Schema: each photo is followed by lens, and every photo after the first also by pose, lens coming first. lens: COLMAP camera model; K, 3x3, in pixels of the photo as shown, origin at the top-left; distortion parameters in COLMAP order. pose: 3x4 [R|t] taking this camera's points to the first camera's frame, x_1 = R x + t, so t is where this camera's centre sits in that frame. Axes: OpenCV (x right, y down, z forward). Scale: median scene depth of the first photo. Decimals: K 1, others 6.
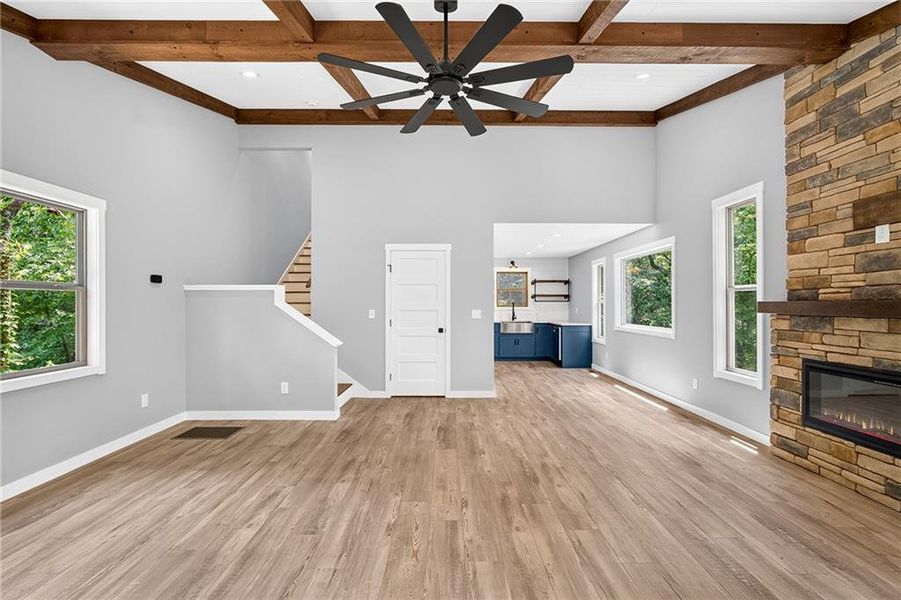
lens RADIAL K [[410.4, 0, 453.0], [0, 410.4, 300.8], [0, 0, 1]] dist [-0.010847, 0.000663]
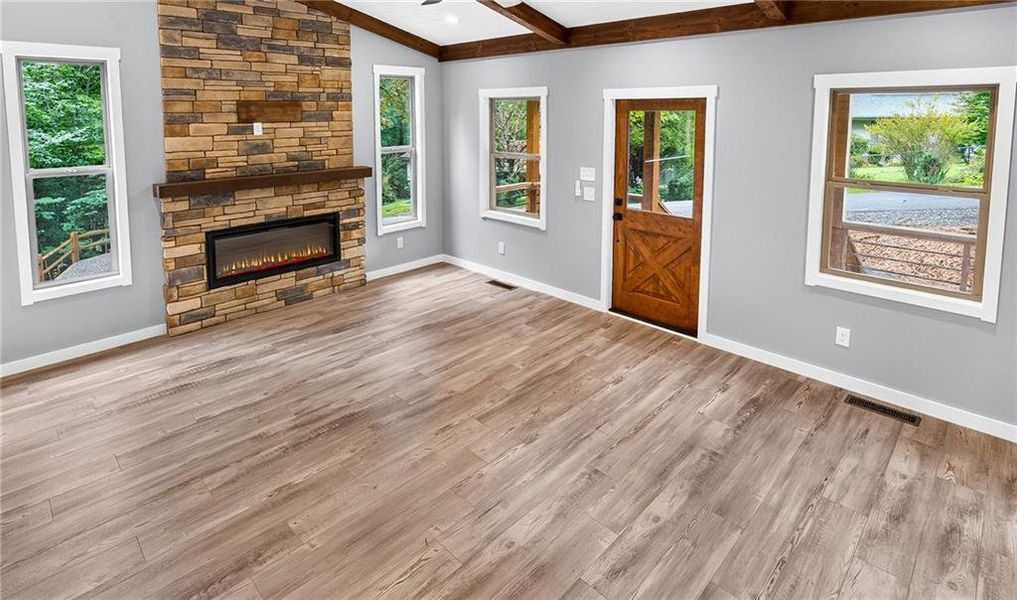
lens RADIAL K [[529.0, 0, 496.3], [0, 529.0, 148.8], [0, 0, 1]] dist [-0.004643, -0.000602]
pose [[-0.694830, -0.051076, 0.717358, -0.708507], [-0.004014, 0.997735, 0.067150, -0.181673], [-0.719163, 0.043778, -0.693461, 1.379335]]
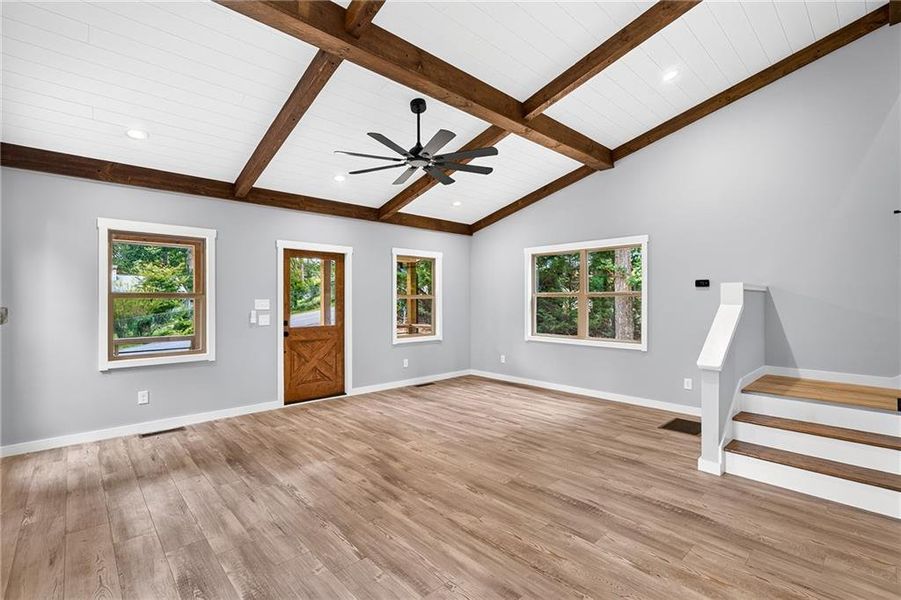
lens RADIAL K [[410.4, 0, 453.0], [0, 410.4, 300.8], [0, 0, 1]] dist [-0.010847, 0.000663]
pose [[-0.738925, 0.003423, -0.673779, 0.699897], [0.007018, 0.999972, -0.002616, -0.007554], [0.673751, -0.006662, -0.738929, 1.695401]]
